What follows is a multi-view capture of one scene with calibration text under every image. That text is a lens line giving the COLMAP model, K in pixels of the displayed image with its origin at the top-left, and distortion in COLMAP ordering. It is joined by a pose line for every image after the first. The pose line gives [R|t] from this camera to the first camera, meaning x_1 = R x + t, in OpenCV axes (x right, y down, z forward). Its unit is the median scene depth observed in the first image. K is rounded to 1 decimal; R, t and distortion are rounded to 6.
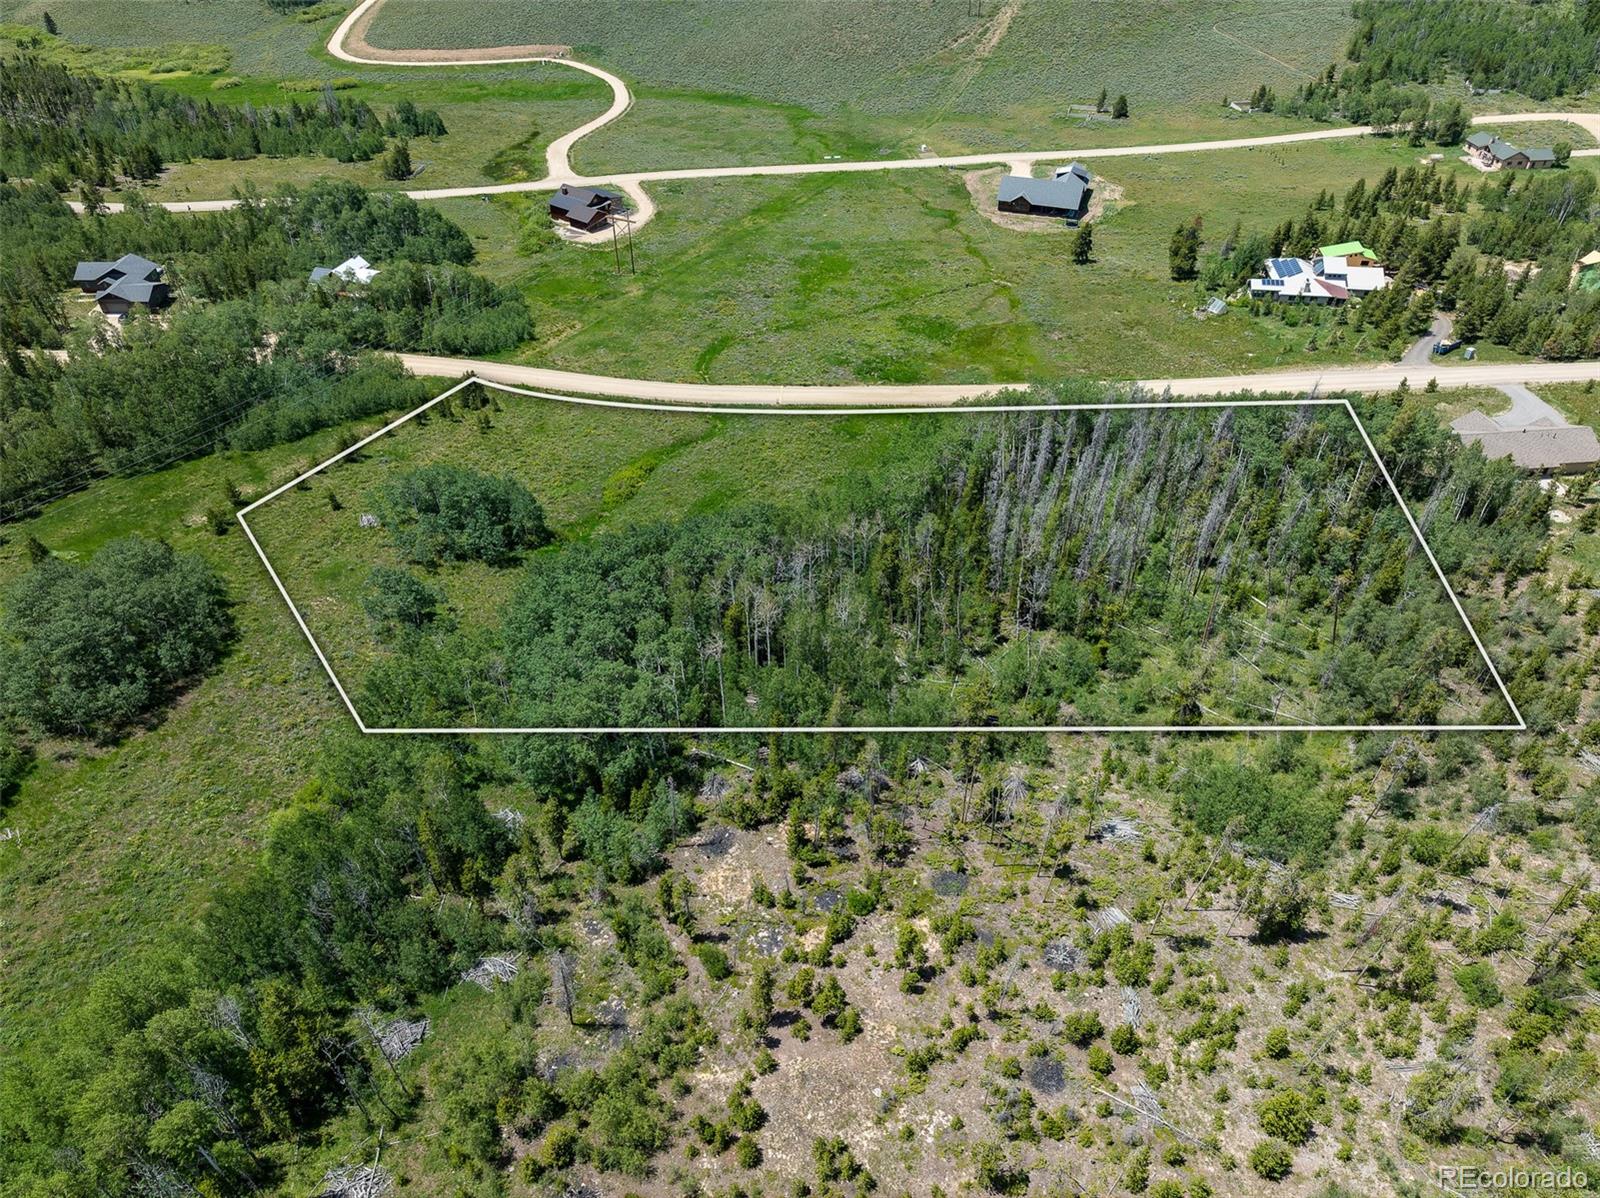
lens RADIAL K [[1094.9, 0, 800.0], [0, 1094.9, 599.0], [0, 0, 1]] dist [0.002259, 0.000694]
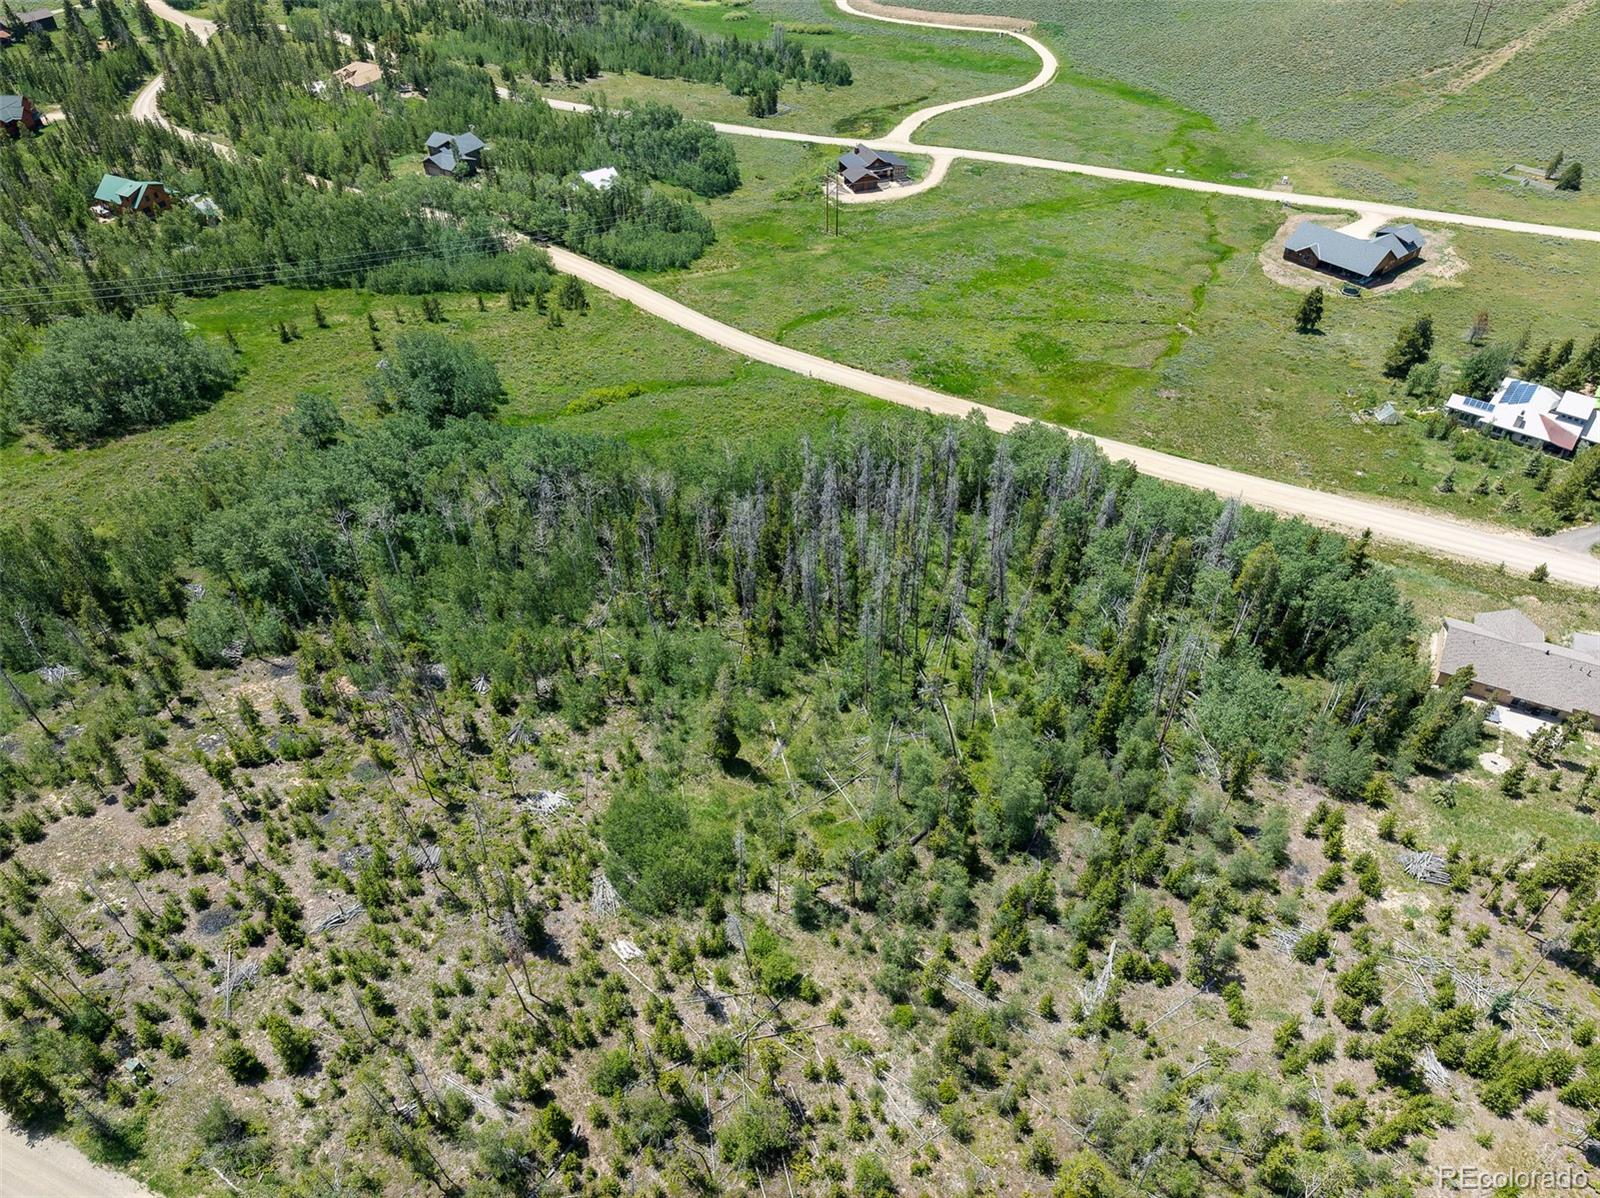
lens RADIAL K [[1094.9, 0, 800.0], [0, 1094.9, 599.0], [0, 0, 1]] dist [0.002259, 0.000694]
pose [[0.845428, 0.341975, -0.410249, 0.391889], [-0.335378, 0.937724, 0.090531, -0.062931], [0.415659, 0.061051, 0.907469, 0.078624]]
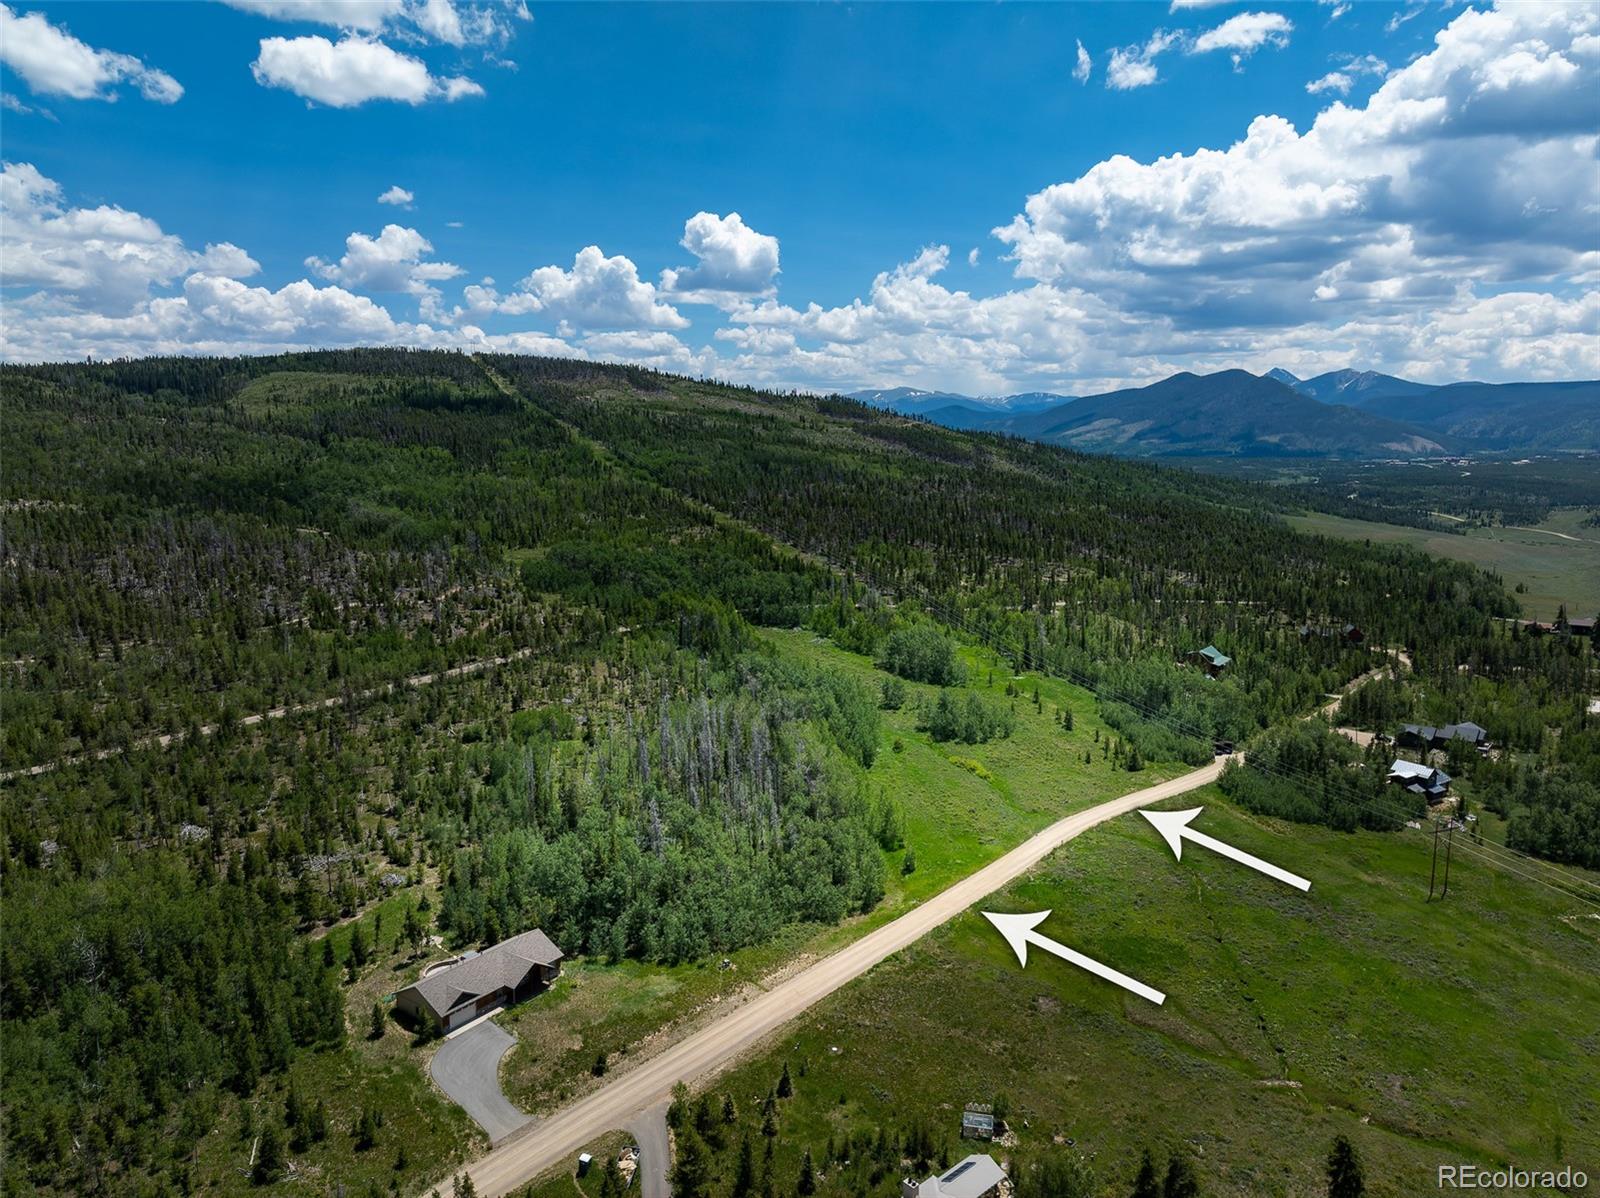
lens RADIAL K [[1094.9, 0, 800.0], [0, 1094.9, 599.0], [0, 0, 1]] dist [0.002259, 0.000694]
pose [[-0.648317, 0.103190, -0.754345, 0.852540], [-0.497788, 0.692233, 0.522514, -0.719366], [0.576101, 0.714259, -0.397419, 0.976172]]
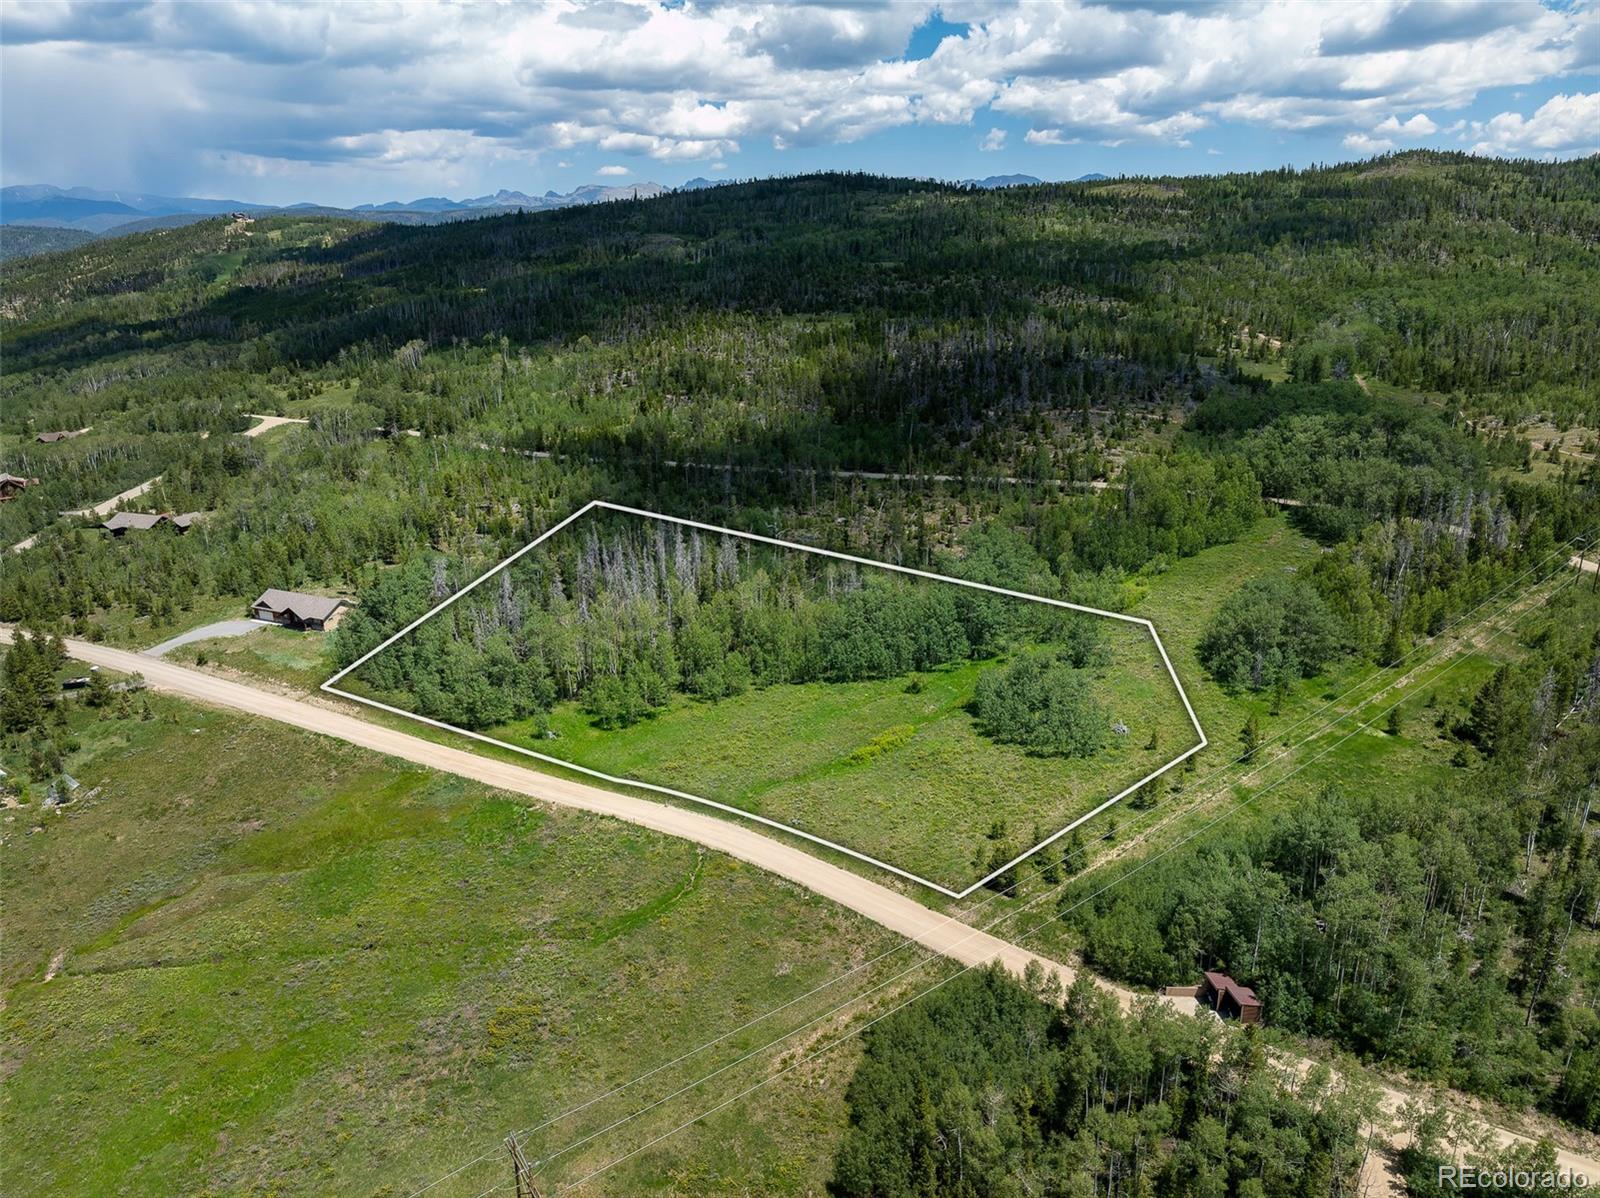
lens RADIAL K [[1101.2, 0, 798.0], [0, 1101.2, 574.3], [0, 0, 1]] dist [-0.004154, 0.002289]
pose [[-0.862531, -0.139510, 0.486393, -0.426001], [0.333446, 0.566300, 0.753736, -0.765595], [-0.380598, 0.812306, -0.441932, 1.022216]]
